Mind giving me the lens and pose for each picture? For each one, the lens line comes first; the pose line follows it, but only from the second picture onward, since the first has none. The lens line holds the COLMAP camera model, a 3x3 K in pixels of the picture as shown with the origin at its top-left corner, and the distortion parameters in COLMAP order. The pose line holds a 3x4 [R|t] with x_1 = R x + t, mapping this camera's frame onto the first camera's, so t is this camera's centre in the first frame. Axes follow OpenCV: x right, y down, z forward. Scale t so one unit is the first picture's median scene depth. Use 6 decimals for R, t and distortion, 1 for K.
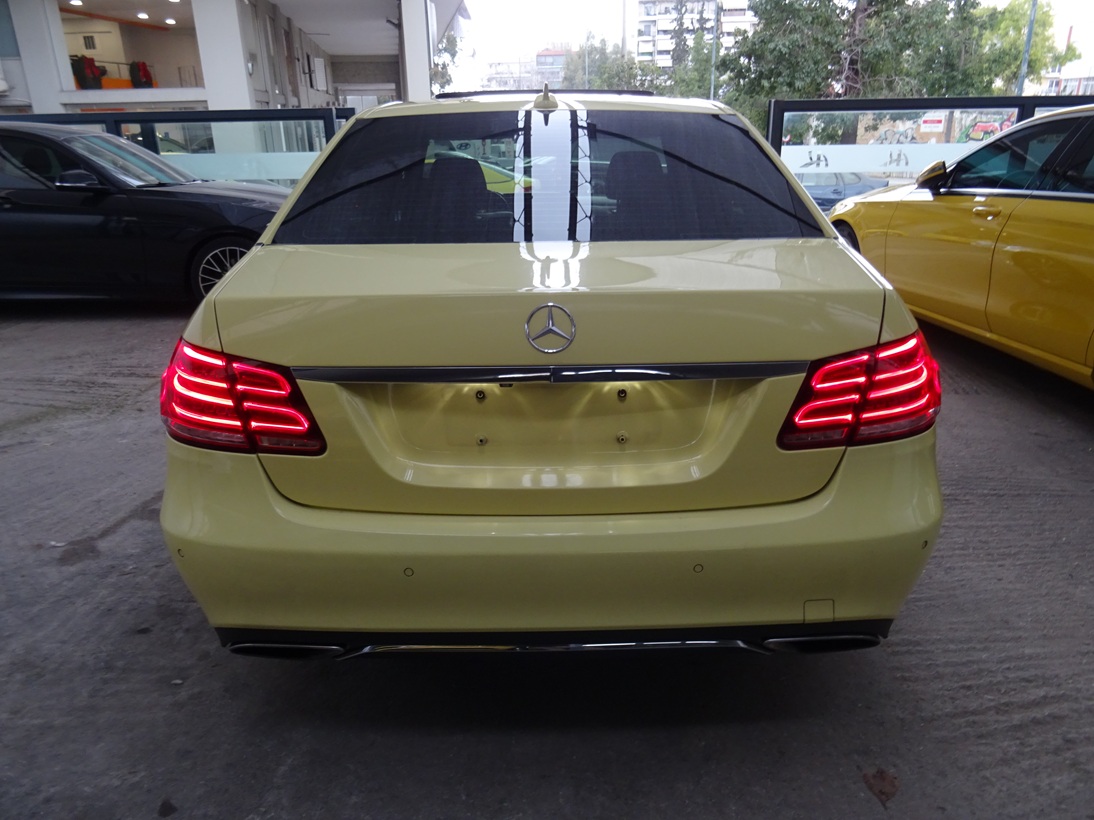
lens RADIAL K [[777.9, 0, 547.0], [0, 777.9, 410.0], [0, 0, 1]] dist [-0.000988, -0.008389]
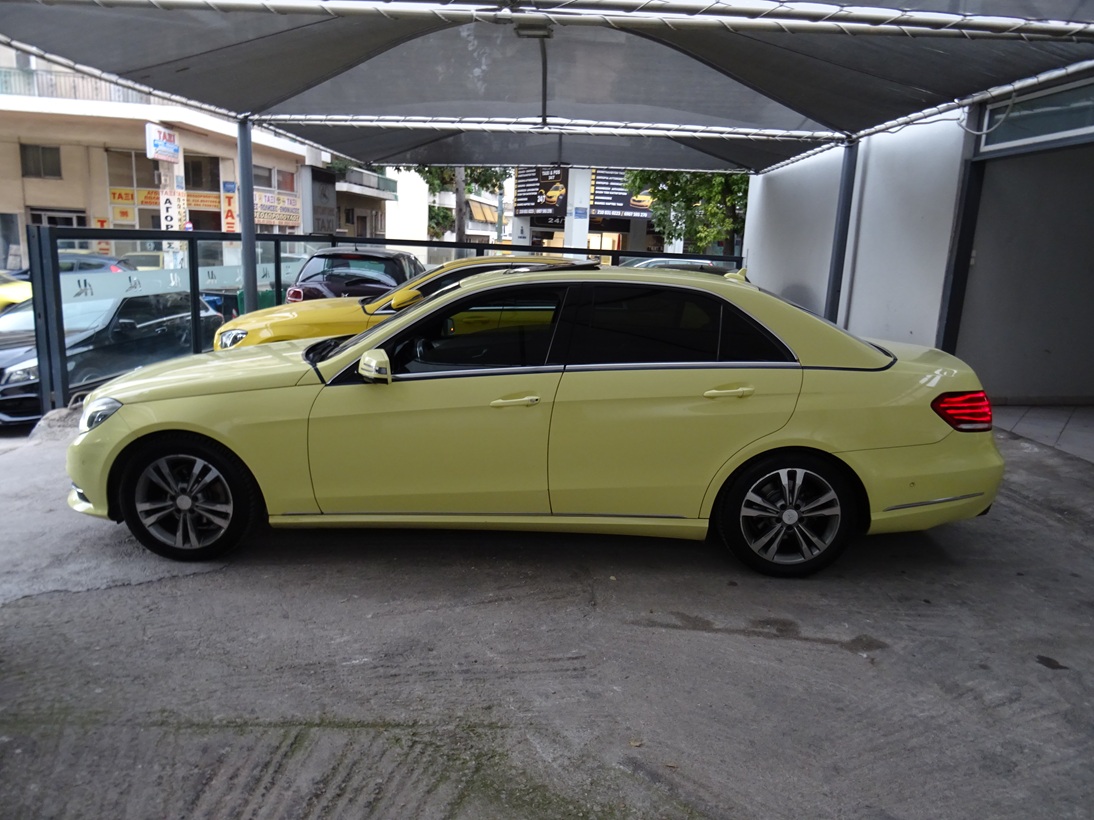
lens RADIAL K [[777.9, 0, 547.0], [0, 777.9, 410.0], [0, 0, 1]] dist [-0.000988, -0.008389]
pose [[0.035333, -0.217063, 0.975518, -1.137692], [0.292481, 0.935634, 0.197595, -0.364904], [-0.955618, 0.278339, 0.096545, 0.820105]]
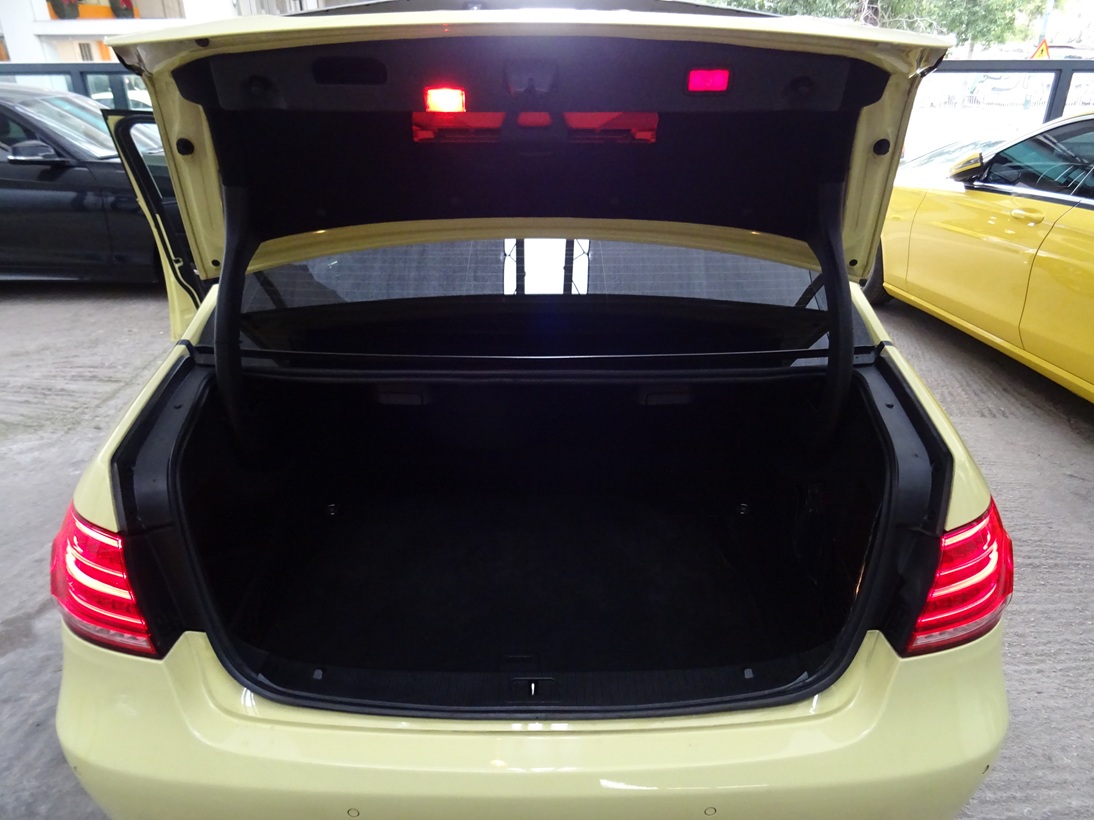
lens RADIAL K [[777.9, 0, 547.0], [0, 777.9, 410.0], [0, 0, 1]] dist [-0.000988, -0.008389]
pose [[0.999926, 0.011898, 0.002358, 0.006437], [-0.012051, 0.996598, 0.081536, -0.103501], [-0.001380, -0.081559, 0.996668, 0.083840]]
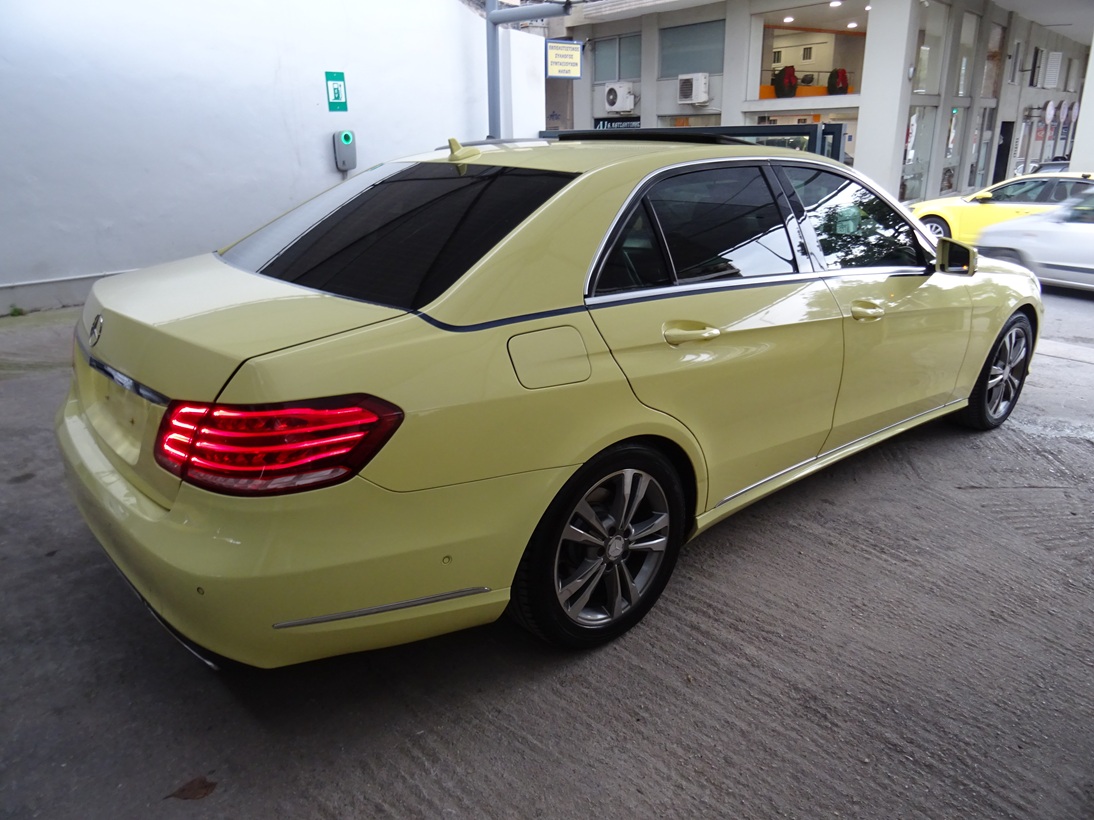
lens RADIAL K [[777.9, 0, 547.0], [0, 777.9, 410.0], [0, 0, 1]] dist [-0.000988, -0.008389]
pose [[0.646858, 0.256555, -0.718160, 0.589255], [-0.255189, 0.960244, 0.113184, -0.123941], [0.718647, 0.110052, 0.686612, 0.222700]]
